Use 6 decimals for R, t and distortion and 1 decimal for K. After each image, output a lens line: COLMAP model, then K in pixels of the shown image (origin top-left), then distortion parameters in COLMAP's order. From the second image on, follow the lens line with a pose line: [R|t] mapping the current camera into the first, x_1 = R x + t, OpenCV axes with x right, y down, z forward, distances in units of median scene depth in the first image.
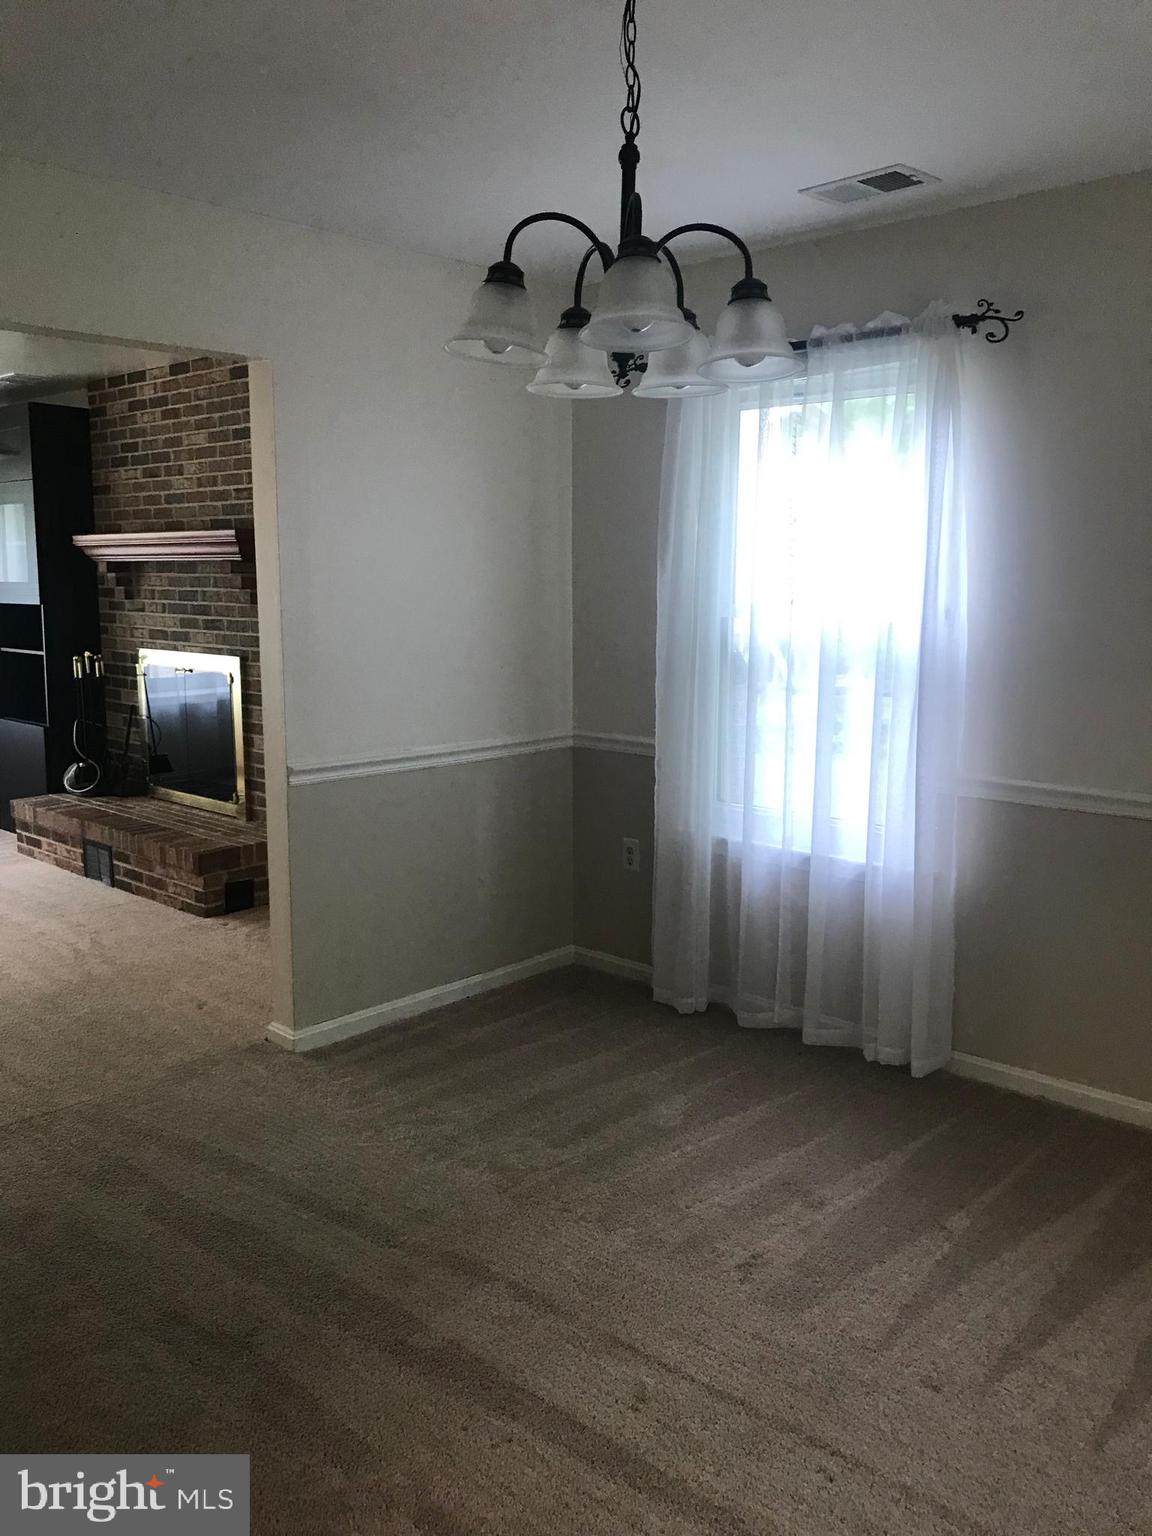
lens RADIAL K [[1266.5, 0, 576.0], [0, 1266.5, 767.8], [0, 0, 1]] dist [0.036933, -0.036274]
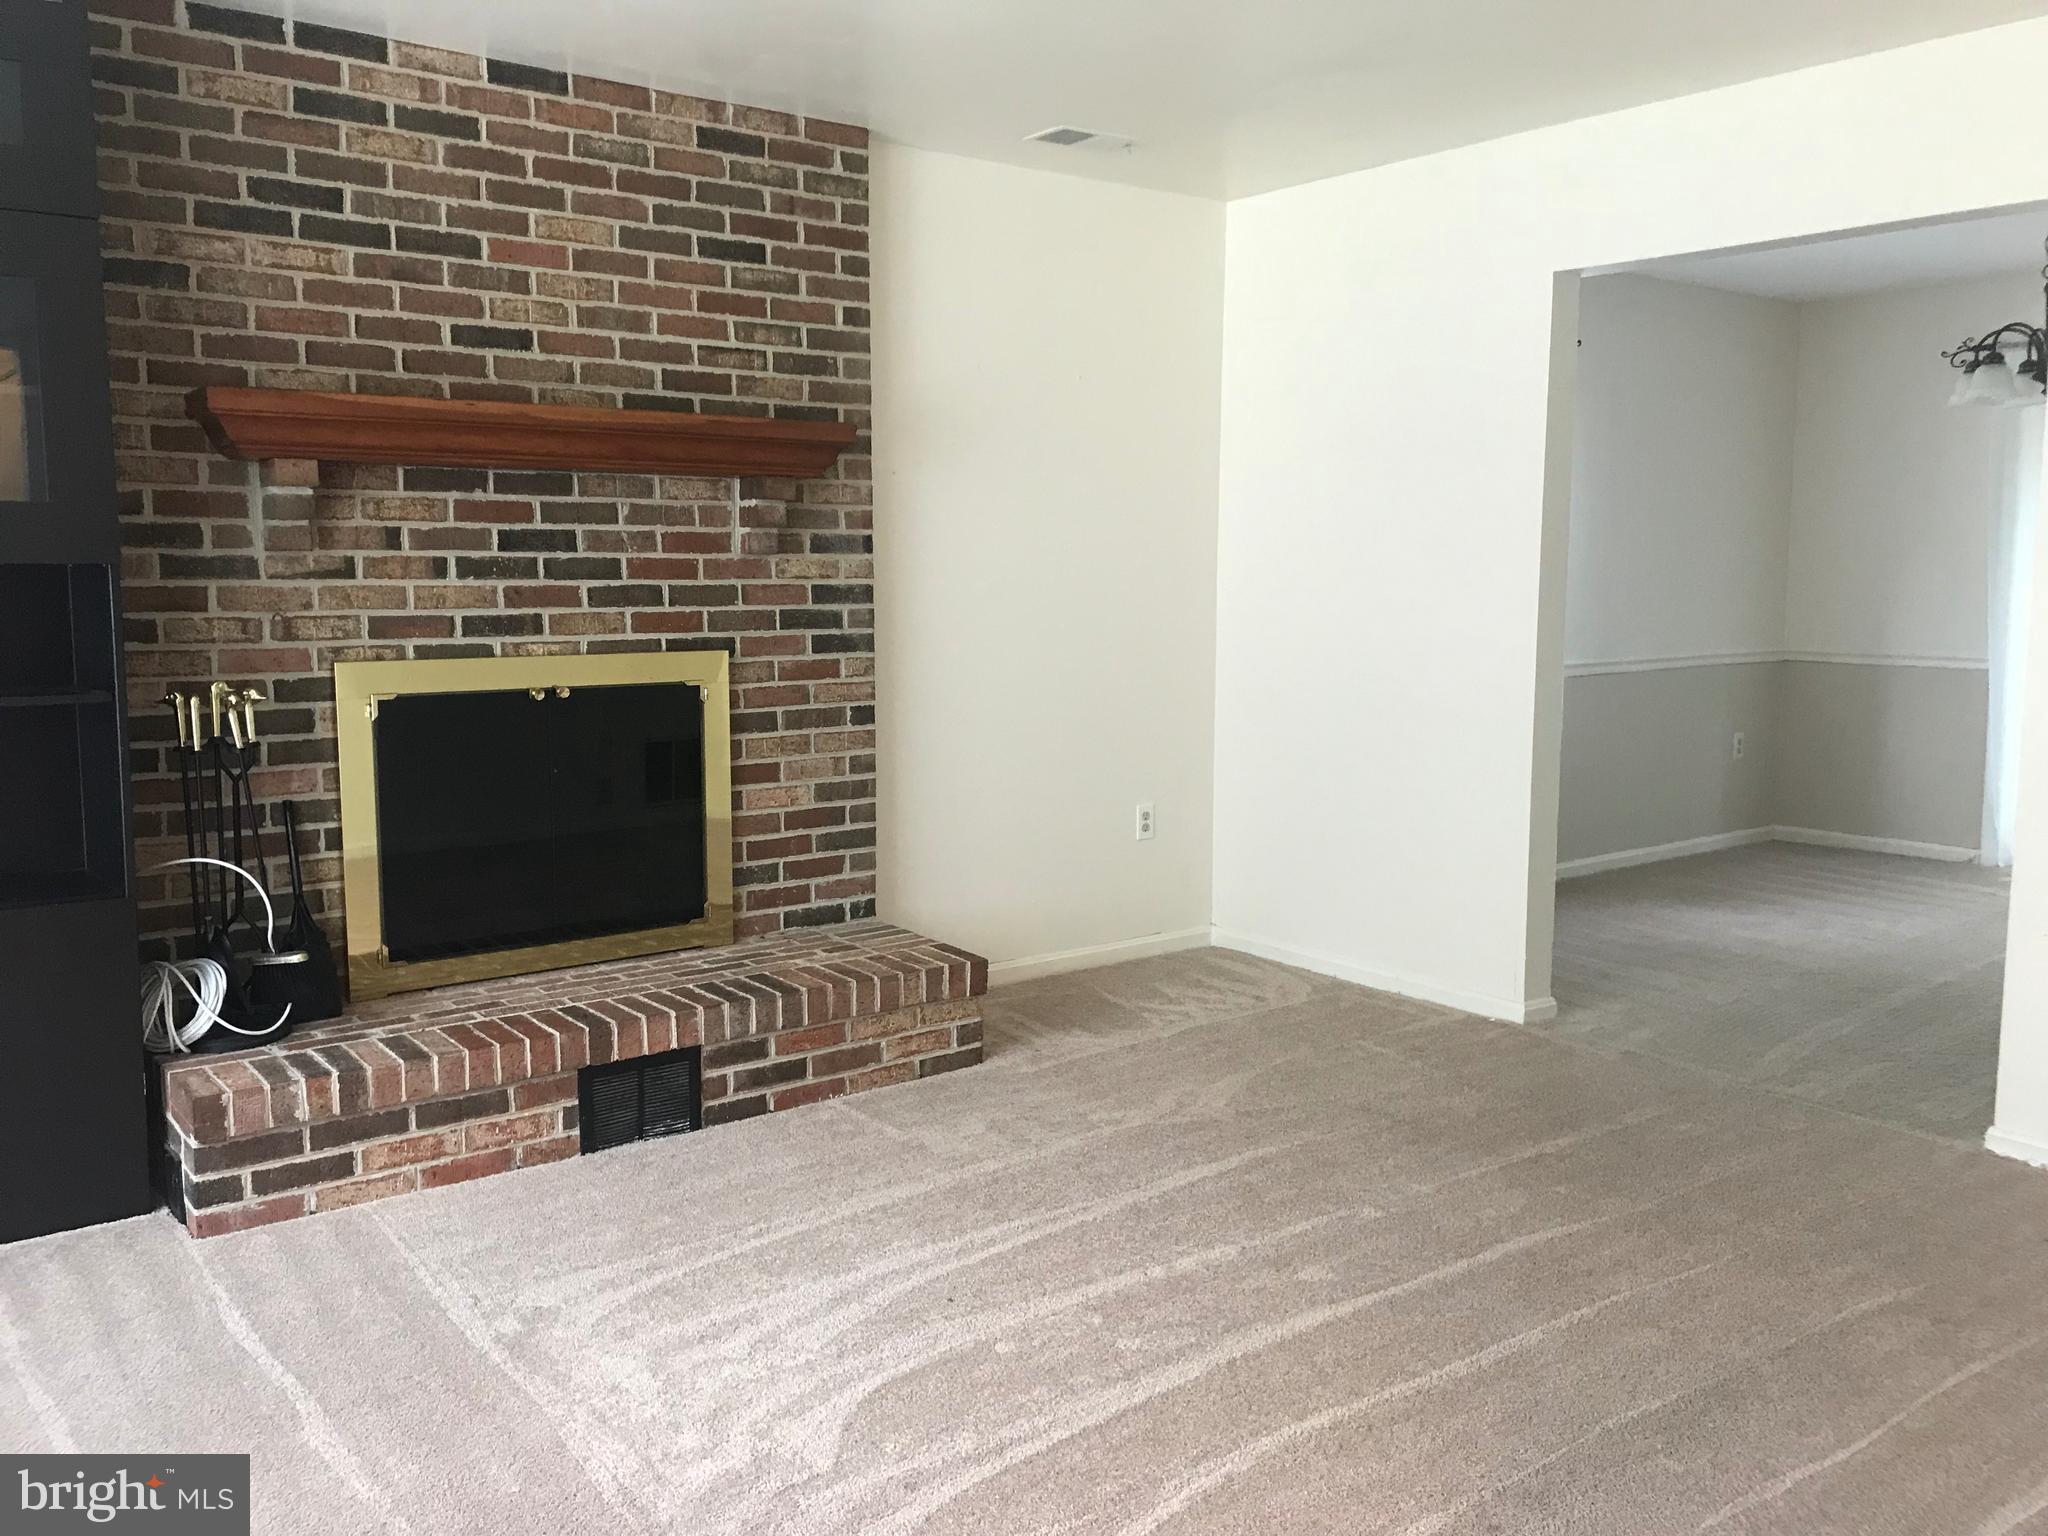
lens RADIAL K [[1688.7, 0, 1023.4], [0, 1688.7, 765.7], [0, 0, 1]] dist [0.036933, -0.036274]
pose [[0.157845, -0.120661, 0.980064, -0.935465], [0.150319, 0.983875, 0.096920, -0.085724], [-0.975956, 0.132024, 0.173437, 0.720714]]
